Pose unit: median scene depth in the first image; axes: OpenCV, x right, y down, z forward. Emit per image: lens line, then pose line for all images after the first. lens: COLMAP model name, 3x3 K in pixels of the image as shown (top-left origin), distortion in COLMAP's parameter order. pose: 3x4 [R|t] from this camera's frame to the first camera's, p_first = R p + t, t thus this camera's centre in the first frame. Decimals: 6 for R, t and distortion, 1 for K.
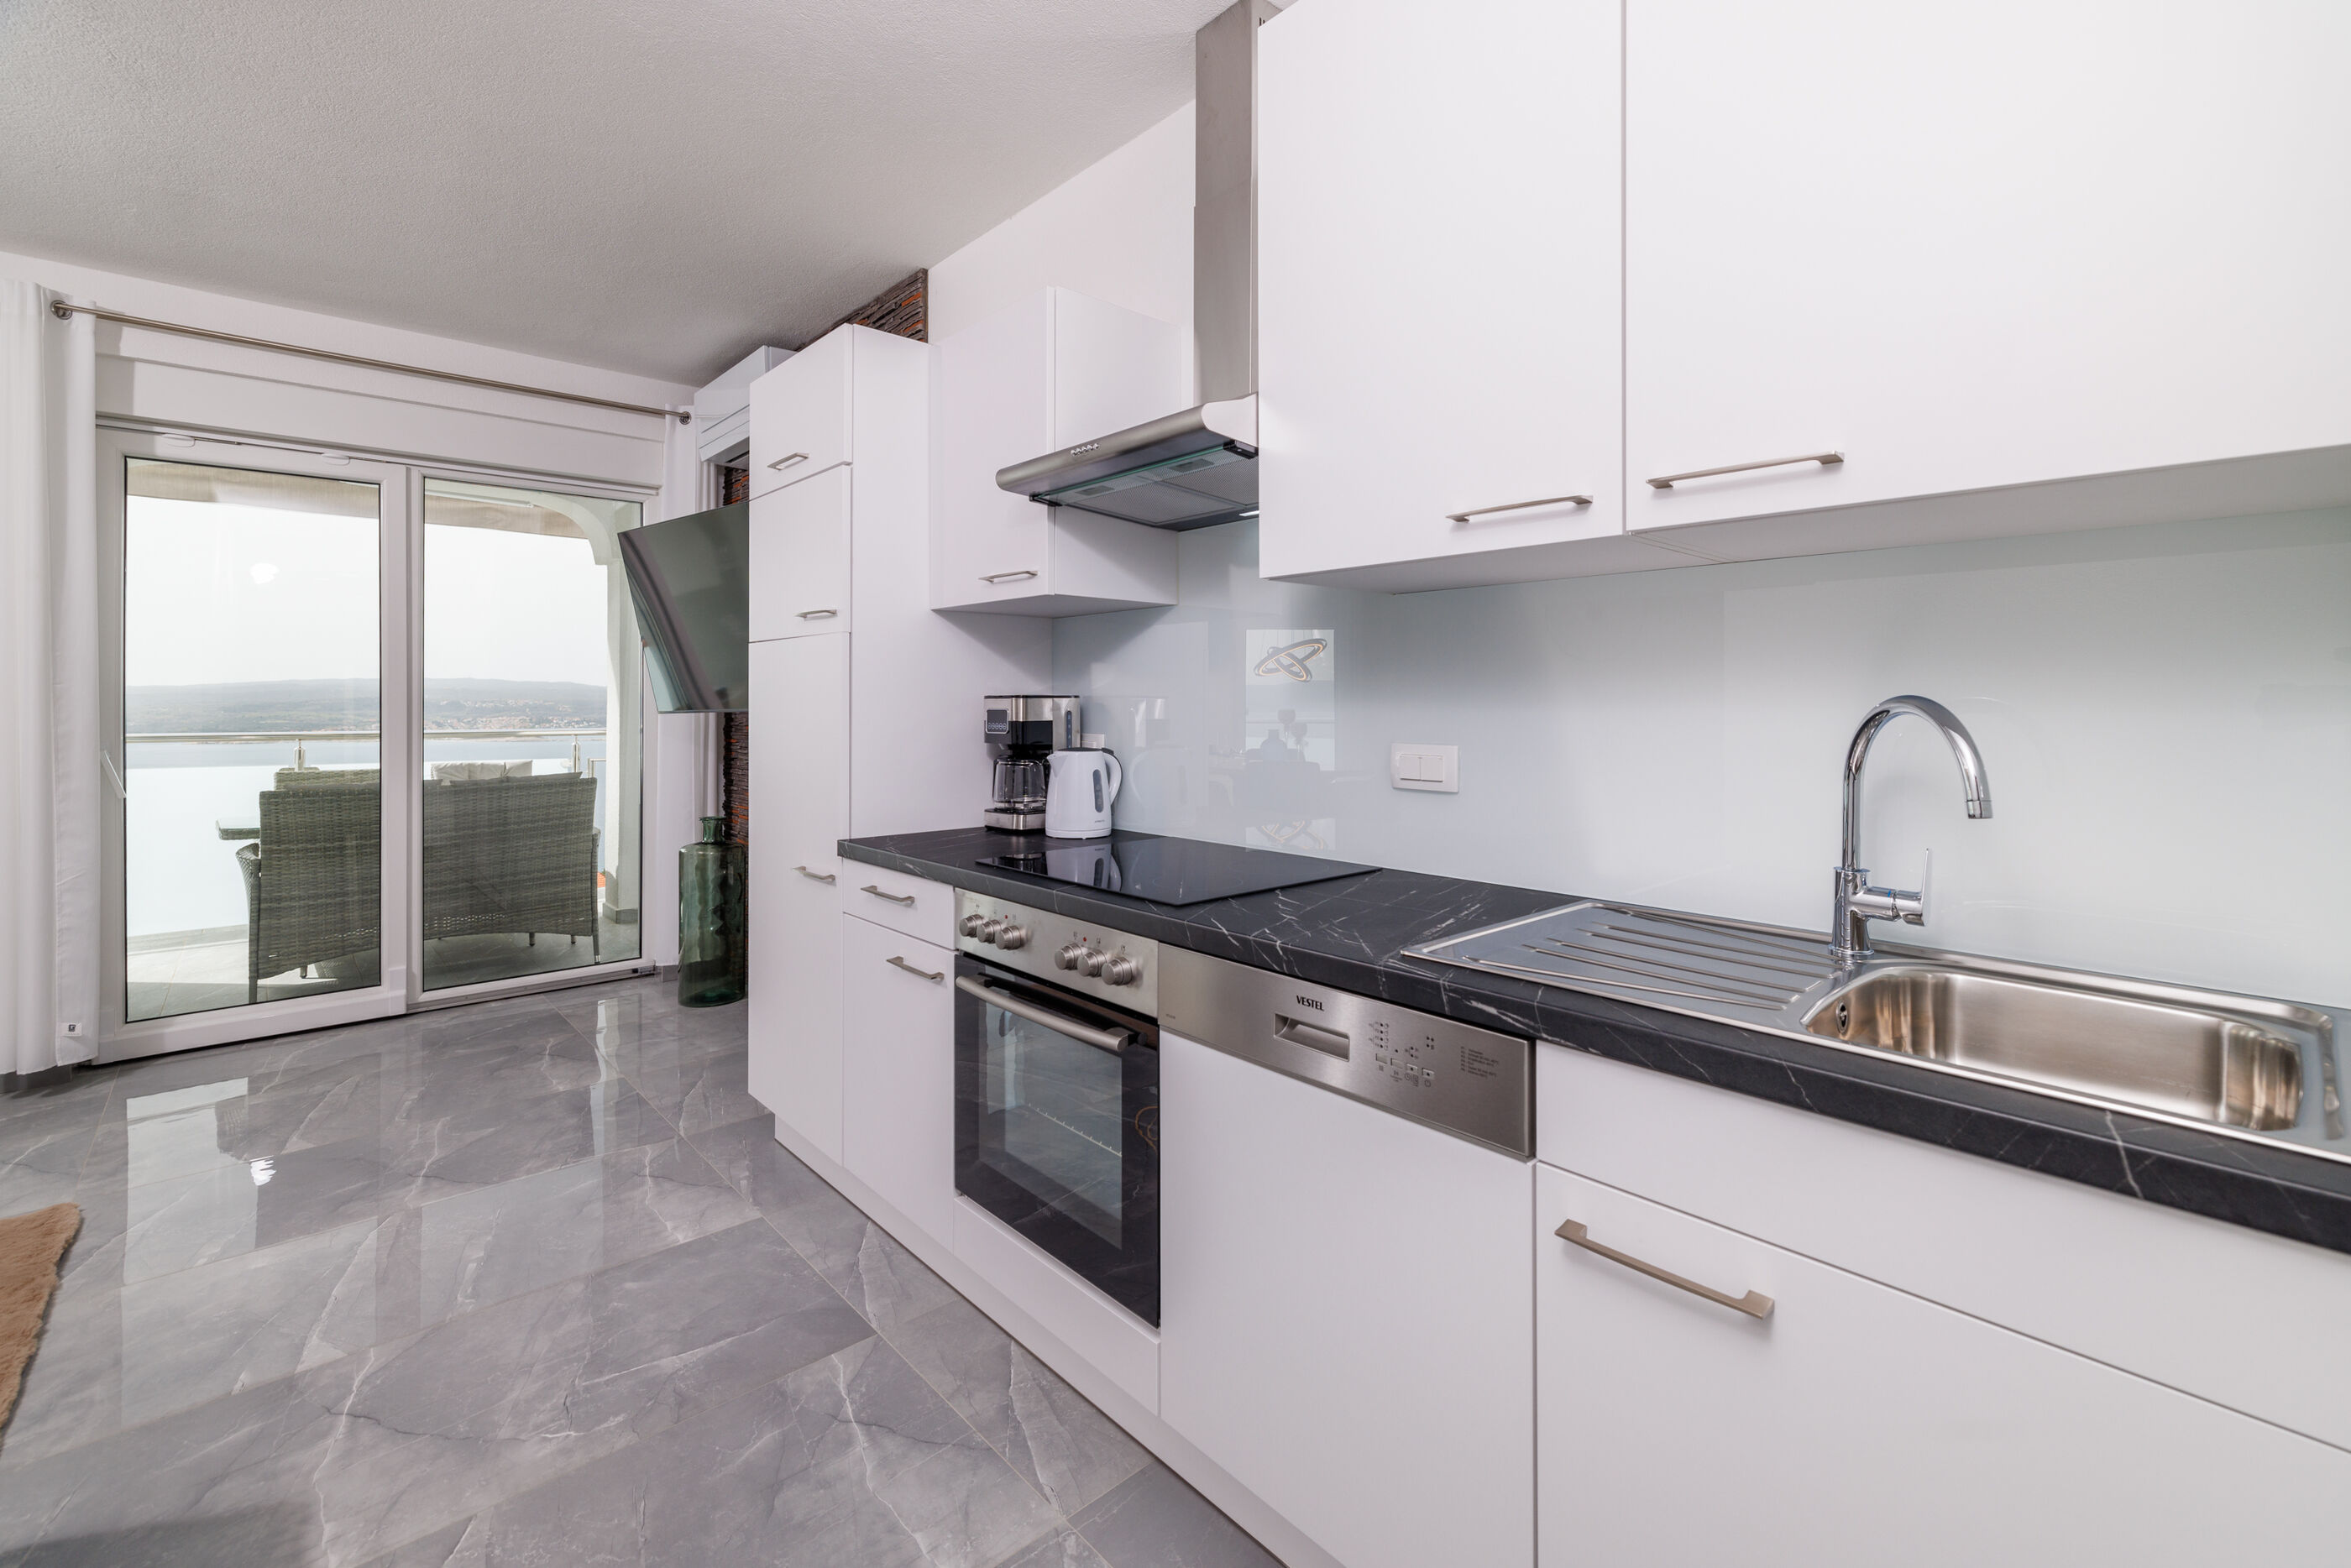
lens RADIAL K [[1016.7, 0, 1207.8], [0, 1016.7, 649.2], [0, 0, 1]] dist [-0.000803, 0.001872]
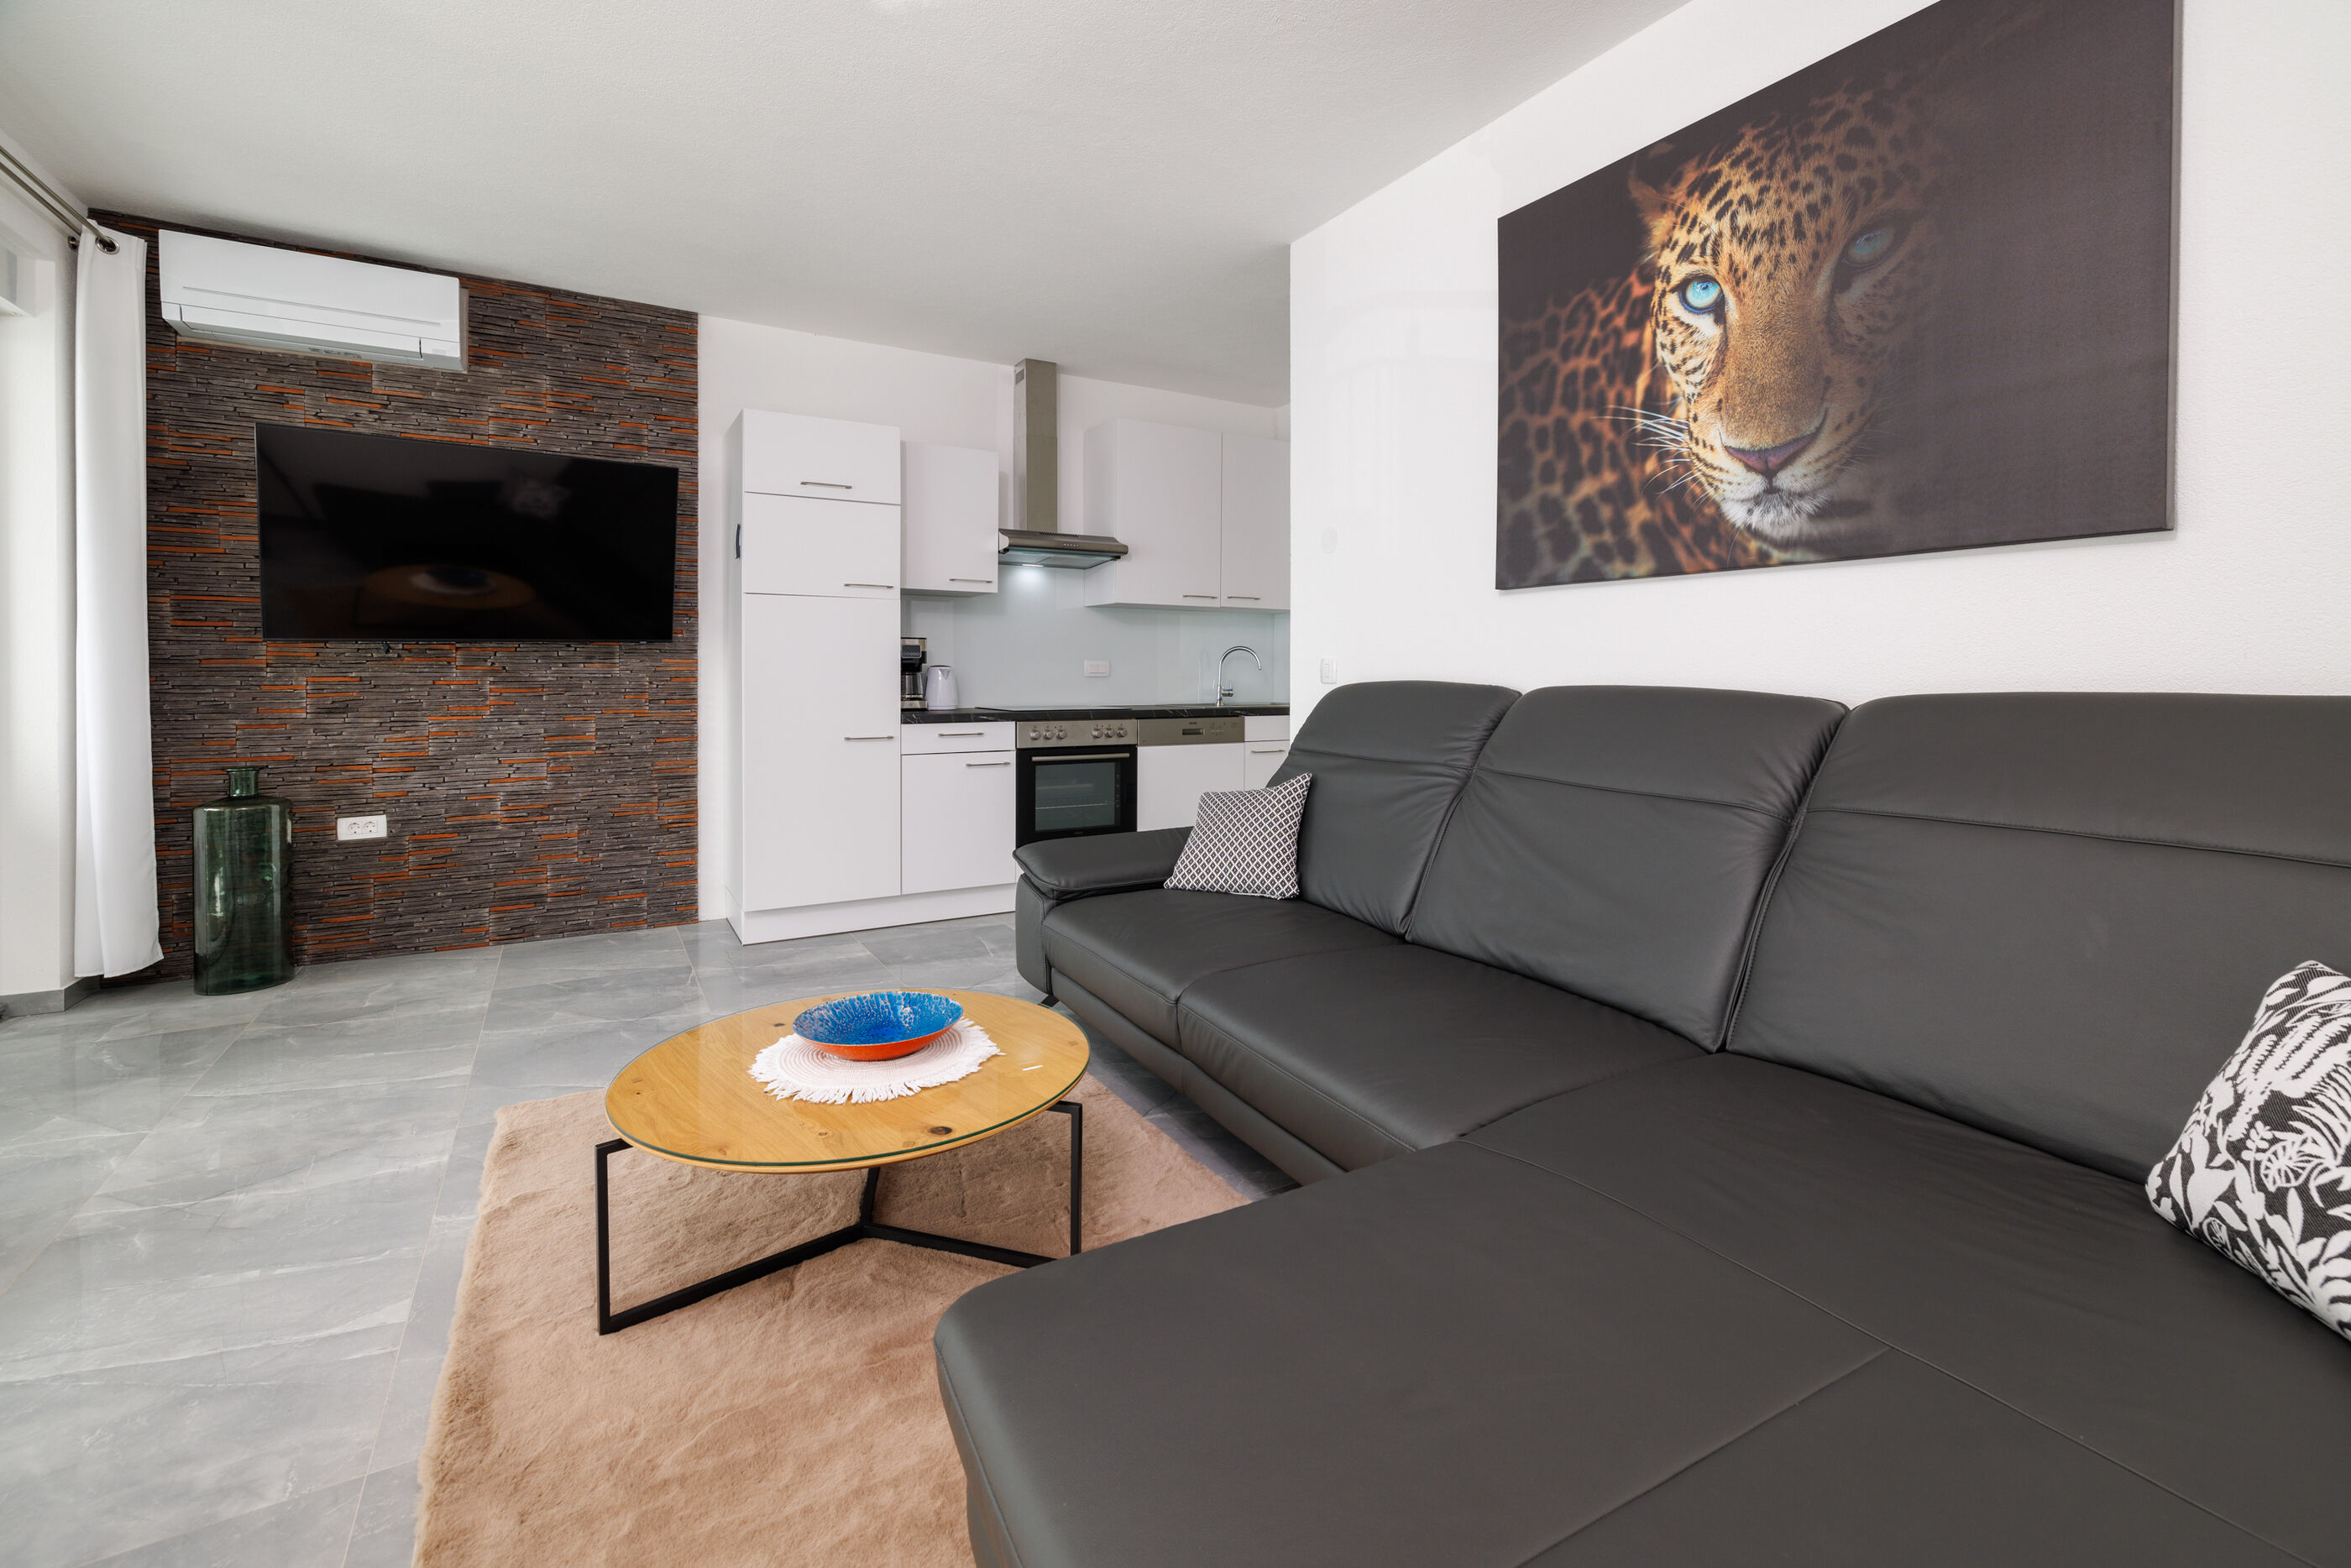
lens RADIAL K [[1016.7, 0, 1195.5], [0, 1016.7, 684.9], [0, 0, 1]] dist [-0.000803, 0.001872]
pose [[0.212073, -0.011013, 0.977192, -2.164570], [-0.049515, 0.998531, 0.021999, 0.086481], [-0.975999, -0.053051, 0.211216, 0.152200]]
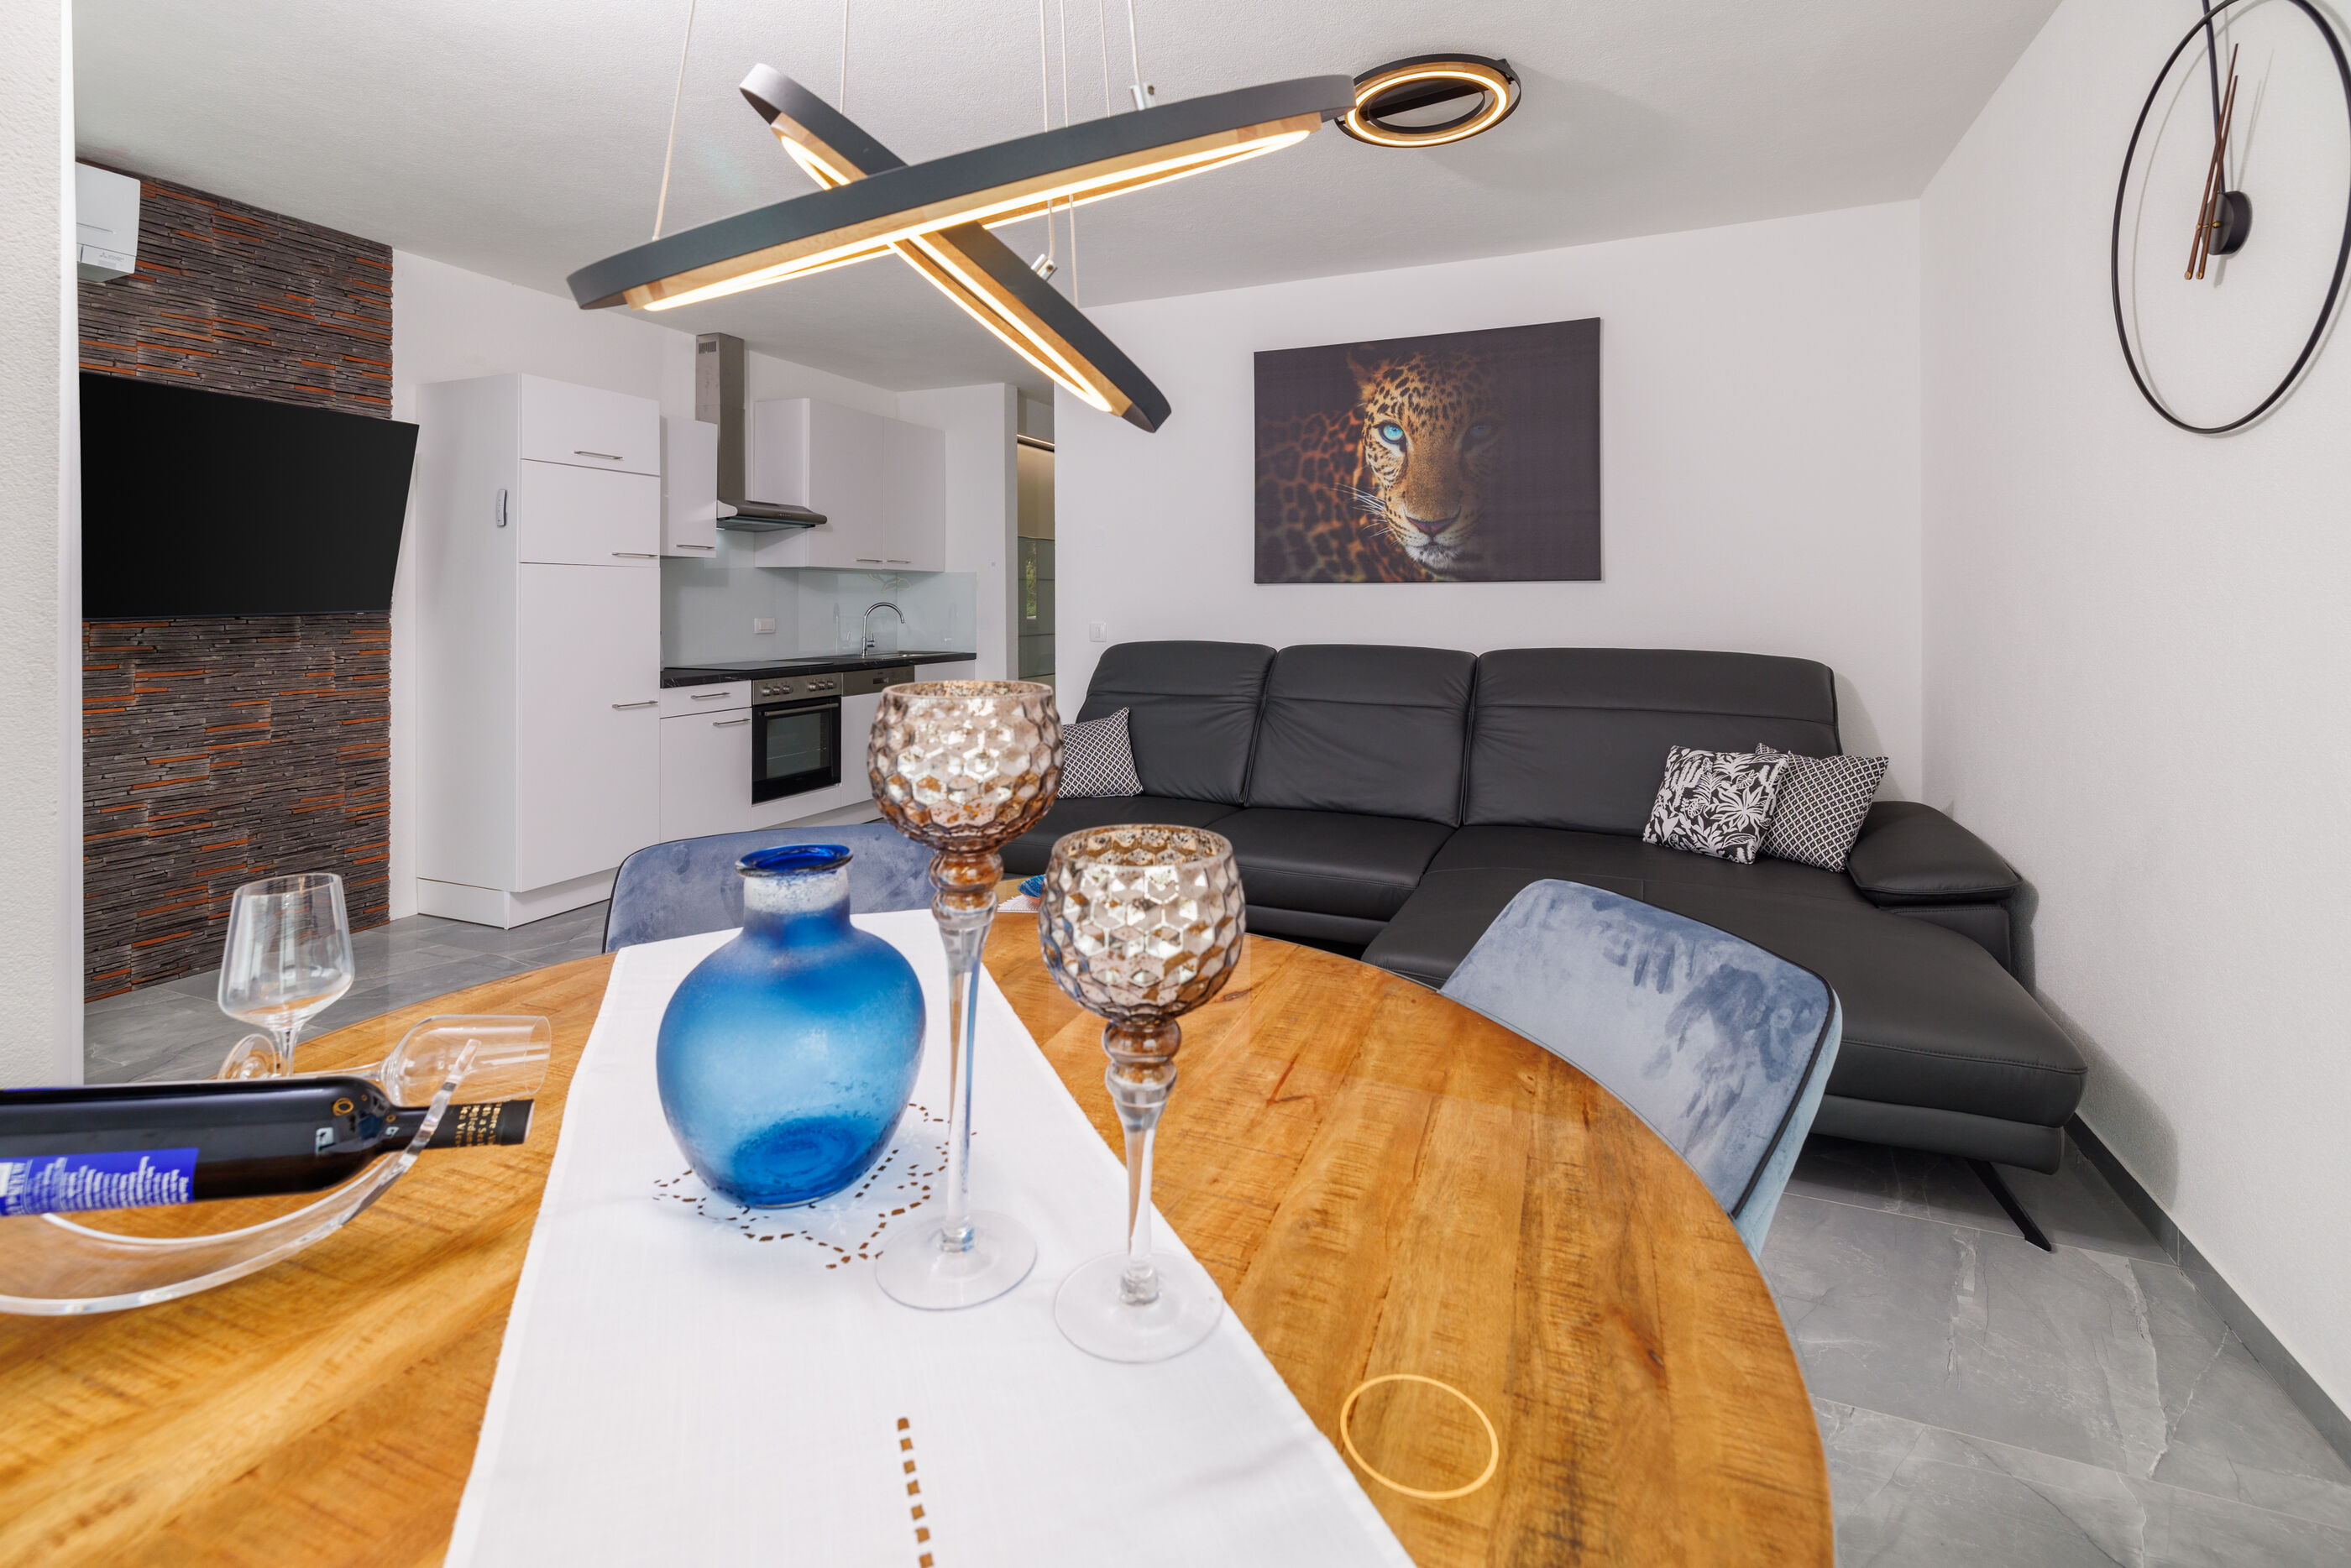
lens RADIAL K [[1016.7, 0, 1164.0], [0, 1016.7, 596.7], [0, 0, 1]] dist [-0.000803, 0.001872]
pose [[-0.392985, 0.005912, 0.919526, -2.619302], [-0.040130, 0.998916, -0.023573, 0.058390], [-0.918669, -0.046164, -0.392322, 0.998906]]
